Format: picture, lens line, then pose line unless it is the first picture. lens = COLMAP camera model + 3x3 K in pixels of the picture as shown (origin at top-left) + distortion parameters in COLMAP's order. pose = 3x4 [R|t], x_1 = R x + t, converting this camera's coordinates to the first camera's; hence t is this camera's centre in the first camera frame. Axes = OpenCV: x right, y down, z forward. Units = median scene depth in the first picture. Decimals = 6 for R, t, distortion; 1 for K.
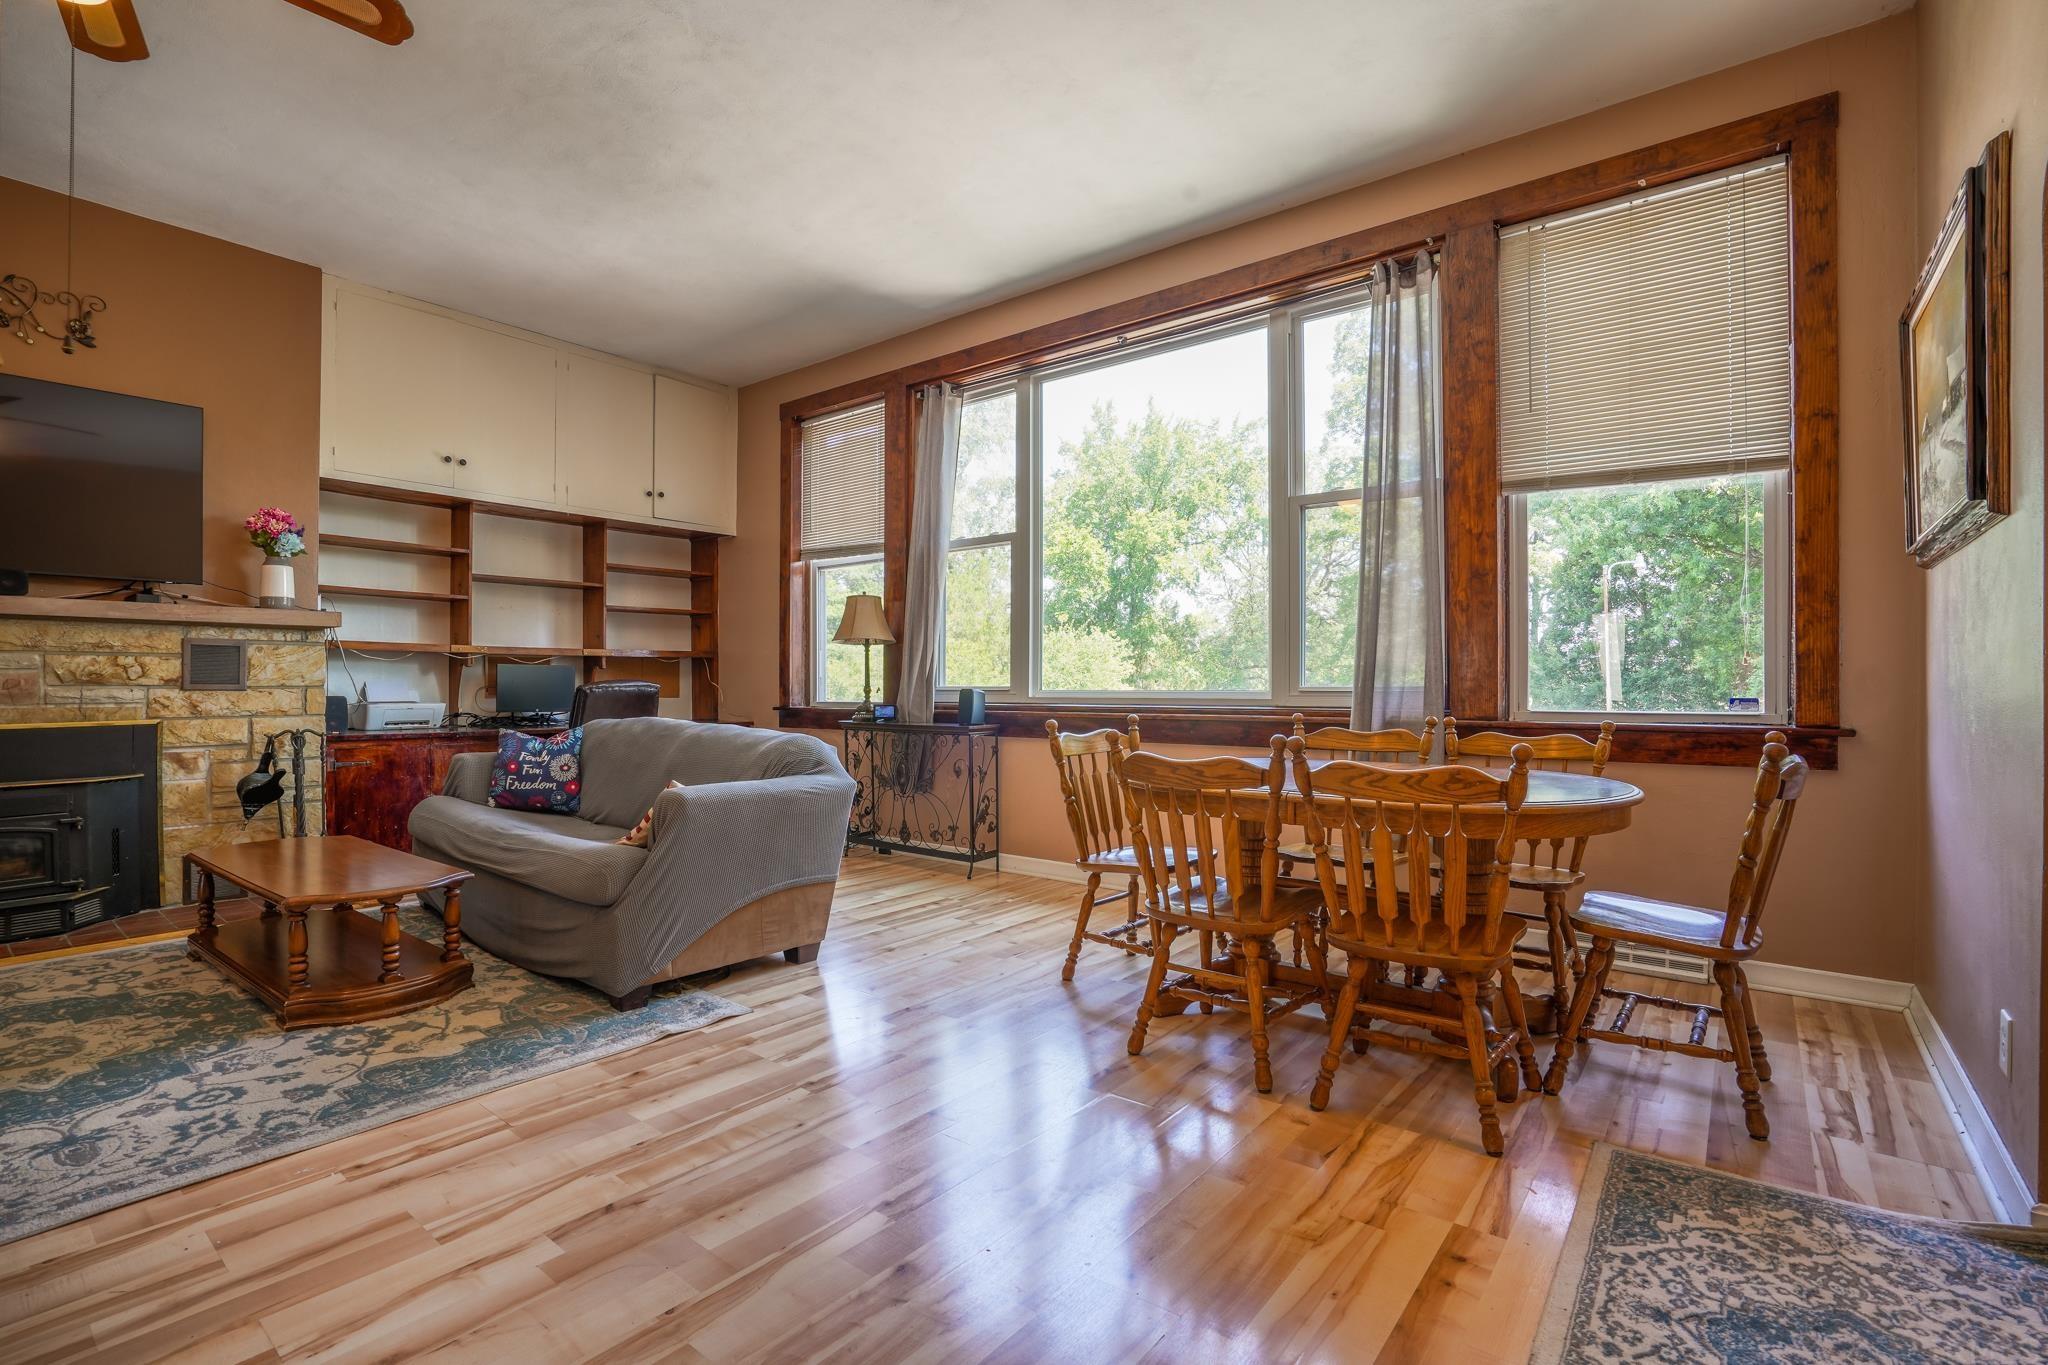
lens RADIAL K [[945.7, 0, 1020.9], [0, 945.7, 696.1], [0, 0, 1]] dist [-0.038005, 0.011589]
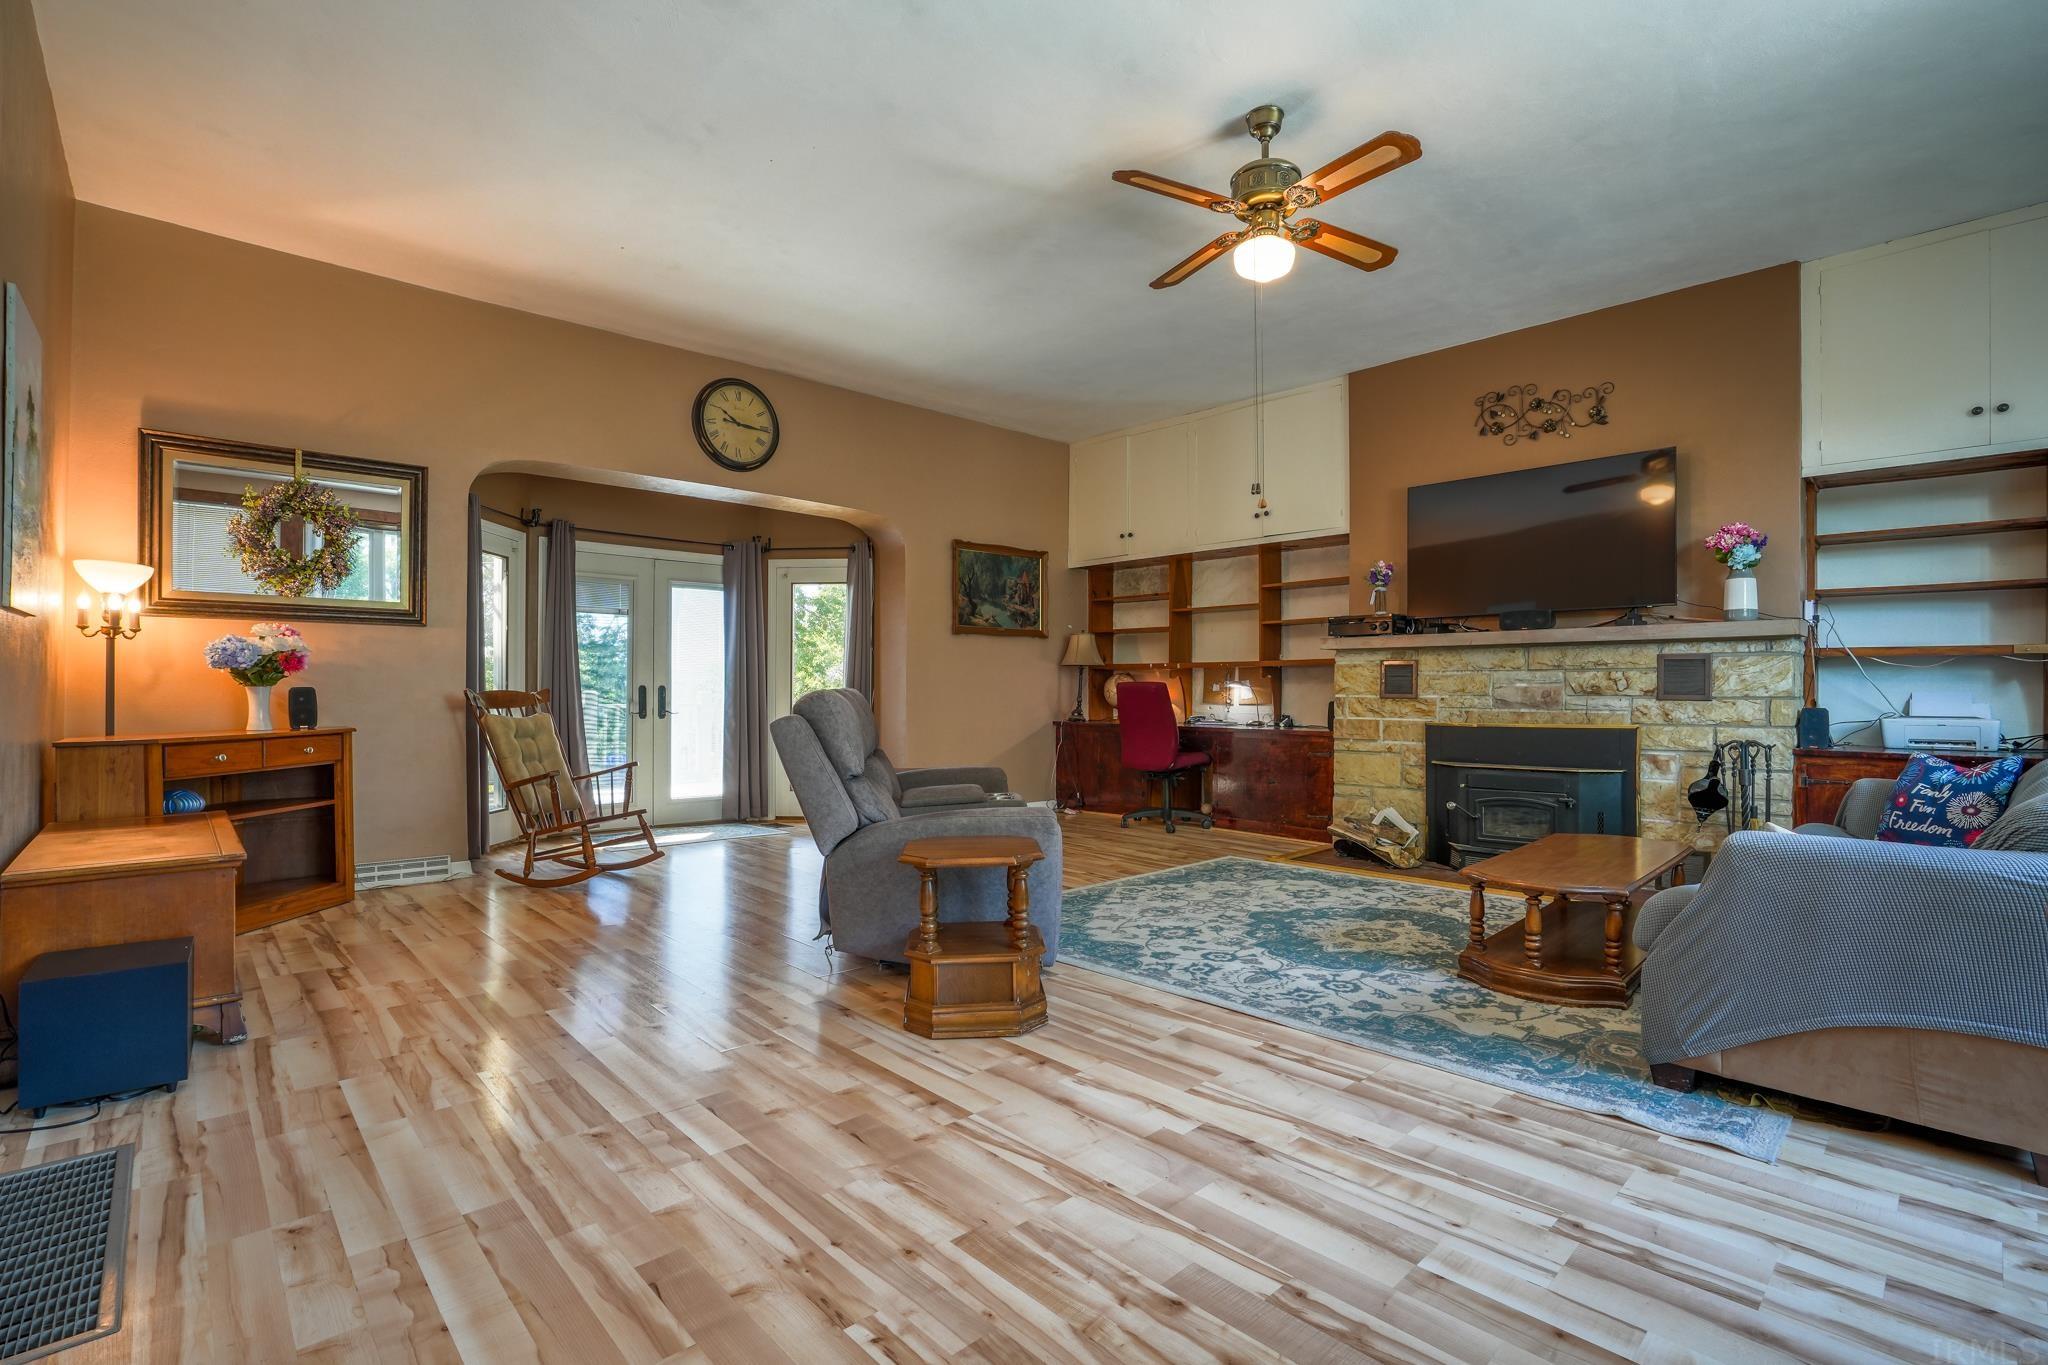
lens RADIAL K [[945.7, 0, 1023.8], [0, 945.7, 692.0], [0, 0, 1]] dist [-0.038005, 0.011589]
pose [[-0.139471, -0.003012, -0.990222, 0.352503], [-0.015072, 0.999886, -0.000919, -0.003638], [0.990111, 0.014796, -0.139500, 0.407274]]
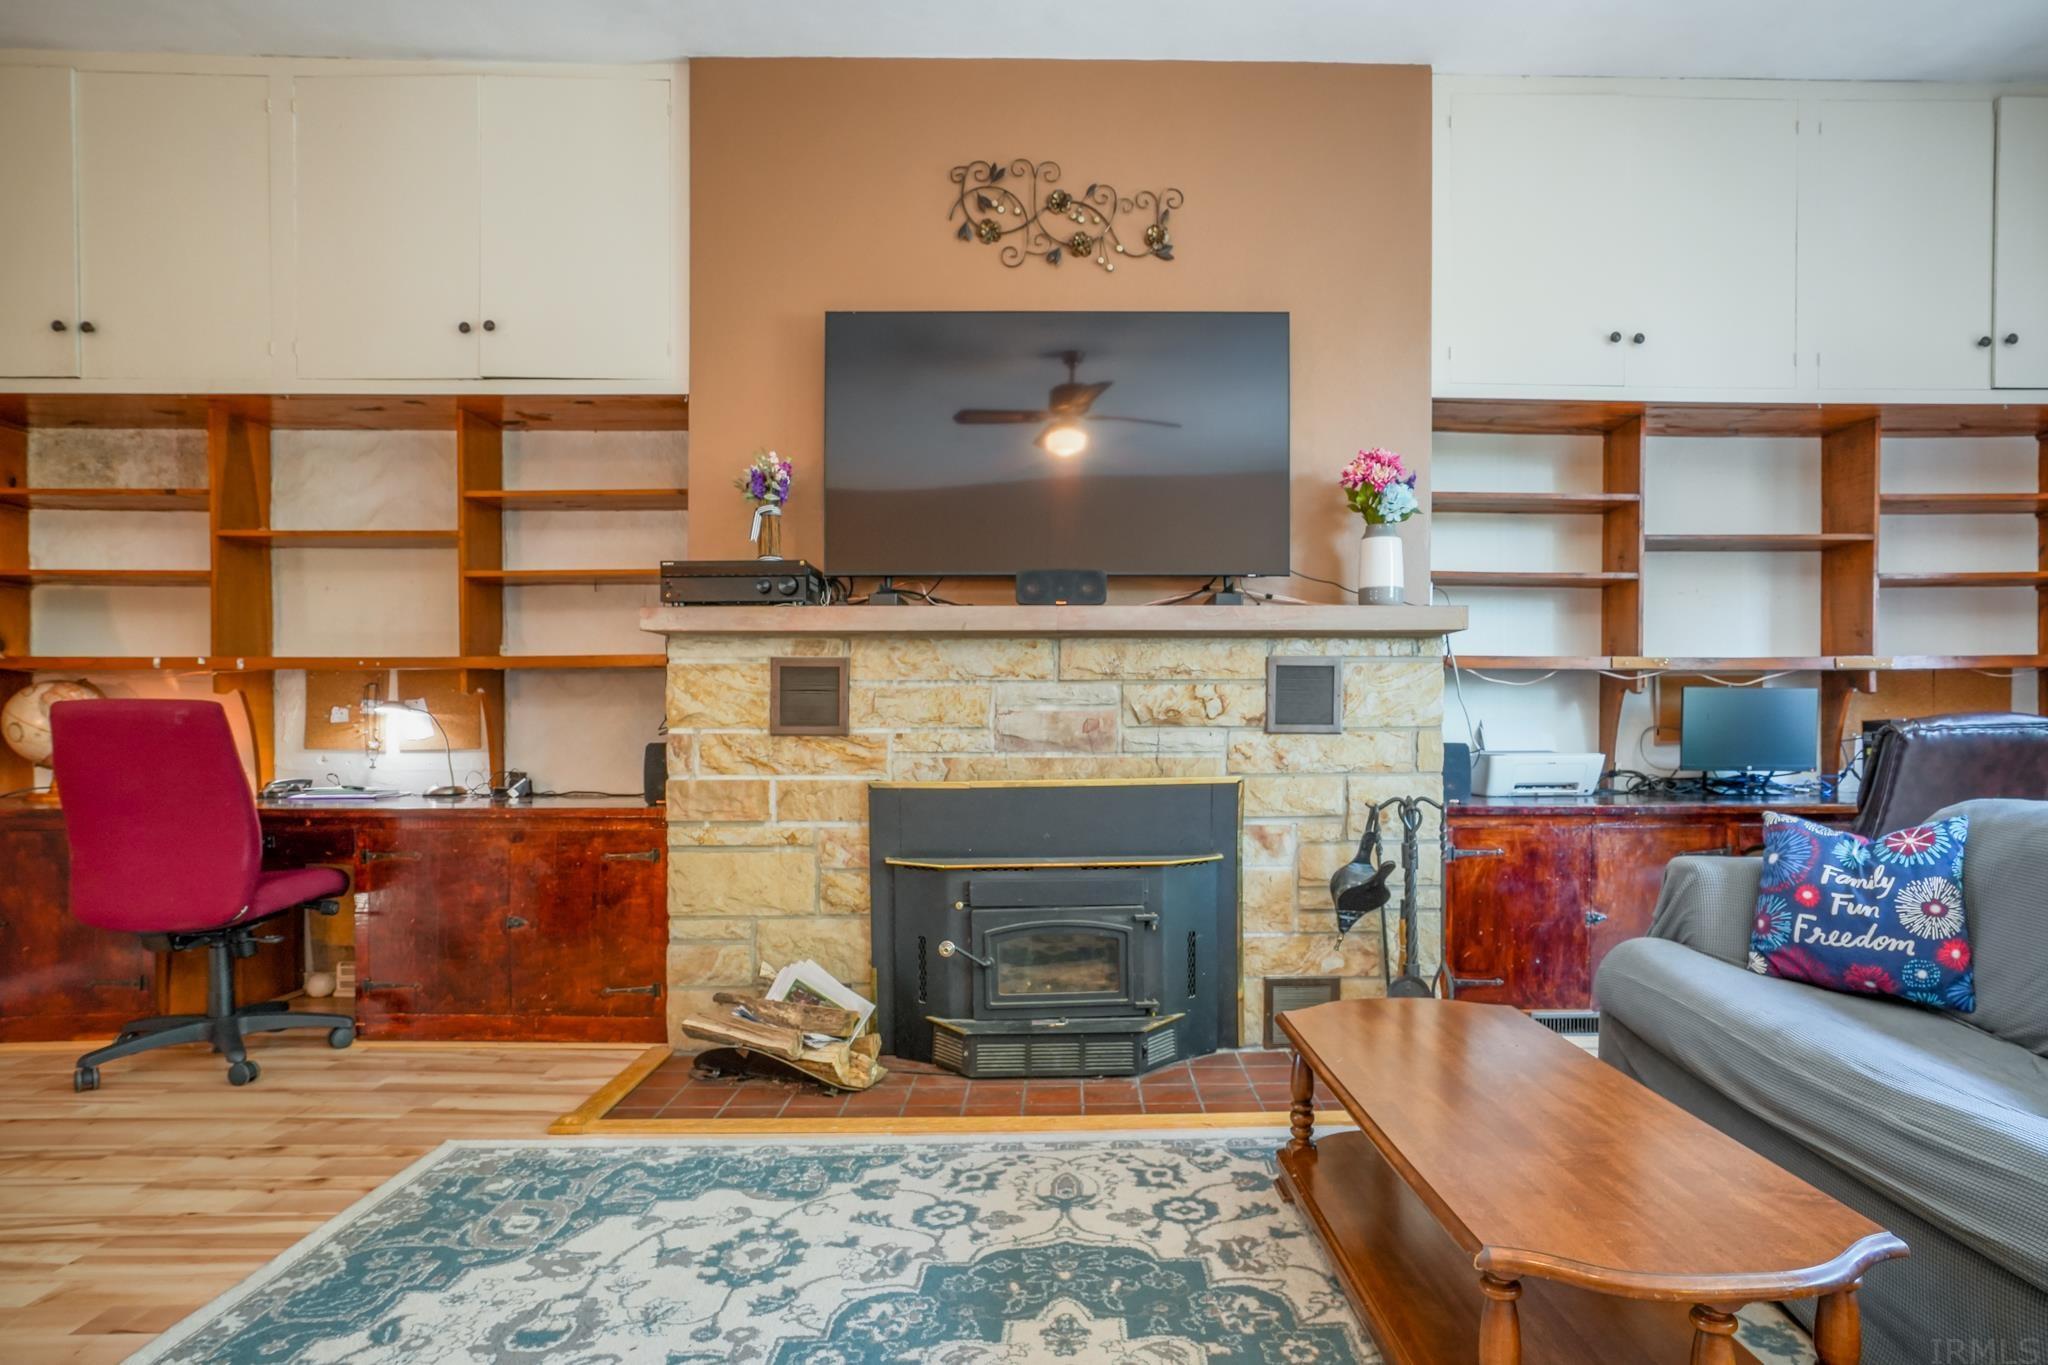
lens RADIAL K [[1170.6, 0, 1090.0], [0, 1170.6, 737.7], [0, 0, 1]] dist [-0.016335, 0.007292]
pose [[0.643591, 0.004594, -0.765356, -0.350727], [-0.004400, 0.999988, 0.002303, -0.004898], [0.765357, 0.001886, 0.643603, 0.365835]]
